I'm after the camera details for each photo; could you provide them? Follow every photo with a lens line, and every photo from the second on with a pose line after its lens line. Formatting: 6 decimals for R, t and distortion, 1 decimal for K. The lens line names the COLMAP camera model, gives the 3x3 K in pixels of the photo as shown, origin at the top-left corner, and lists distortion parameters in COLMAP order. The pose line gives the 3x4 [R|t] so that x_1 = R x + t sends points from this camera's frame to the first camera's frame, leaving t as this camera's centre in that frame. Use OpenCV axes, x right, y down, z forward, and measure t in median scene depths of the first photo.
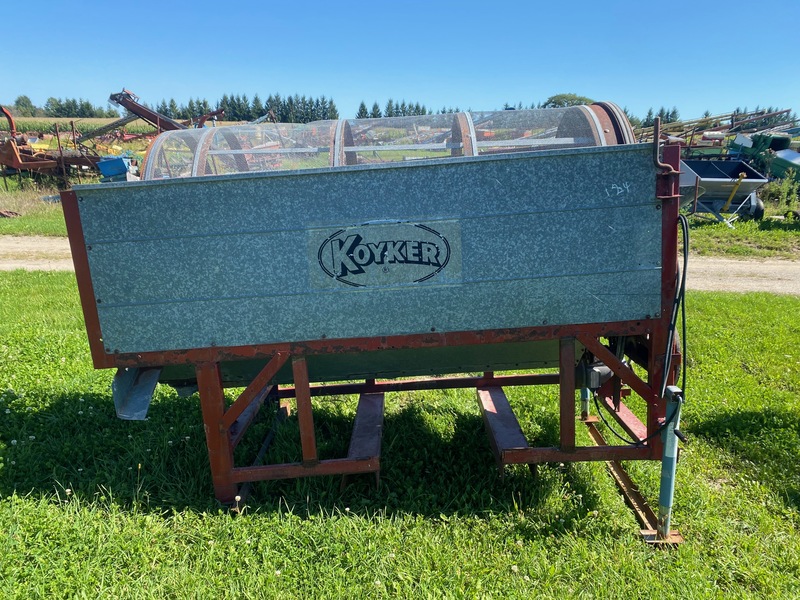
lens RADIAL K [[612.1, 0, 398.3], [0, 612.1, 298.7], [0, 0, 1]] dist [0.044185, -0.029797]
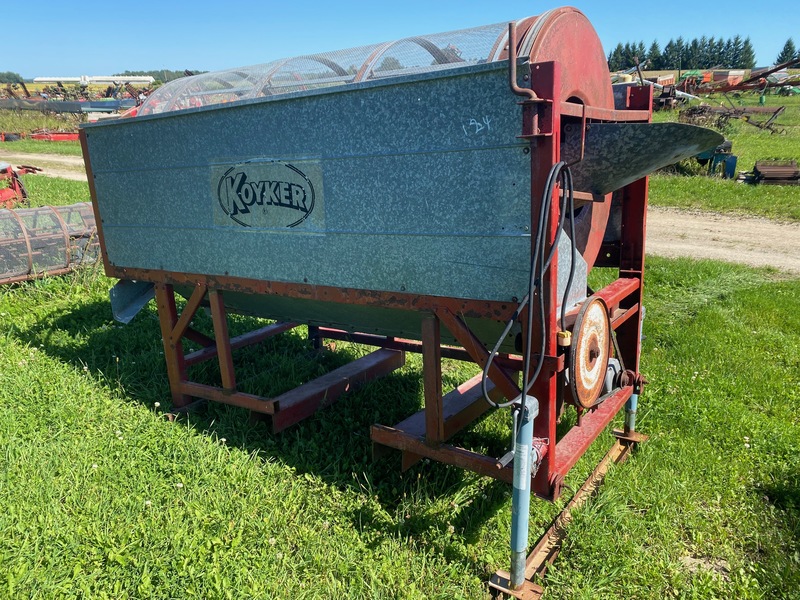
lens RADIAL K [[612.1, 0, 398.1], [0, 612.1, 303.4], [0, 0, 1]] dist [0.044185, -0.029797]
pose [[0.834895, 0.151445, -0.529165, 0.690364], [-0.110592, 0.987952, 0.108262, -0.031960], [0.539185, -0.031866, 0.841584, 0.296154]]
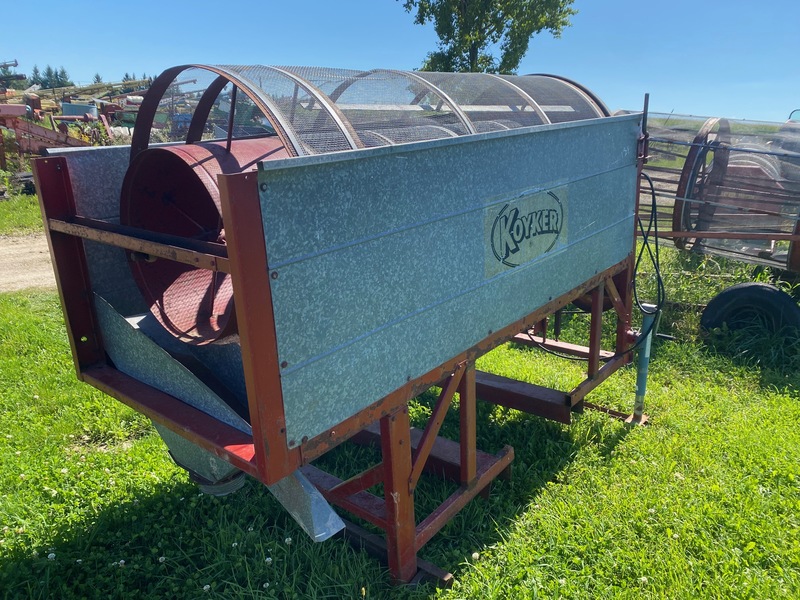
lens RADIAL K [[612.1, 0, 399.2], [0, 612.1, 297.5], [0, 0, 1]] dist [0.044185, -0.029797]
pose [[0.632004, -0.197809, 0.749295, -0.854607], [0.158381, 0.979437, 0.124977, -0.115172], [-0.758608, 0.039688, 0.650337, 0.556156]]
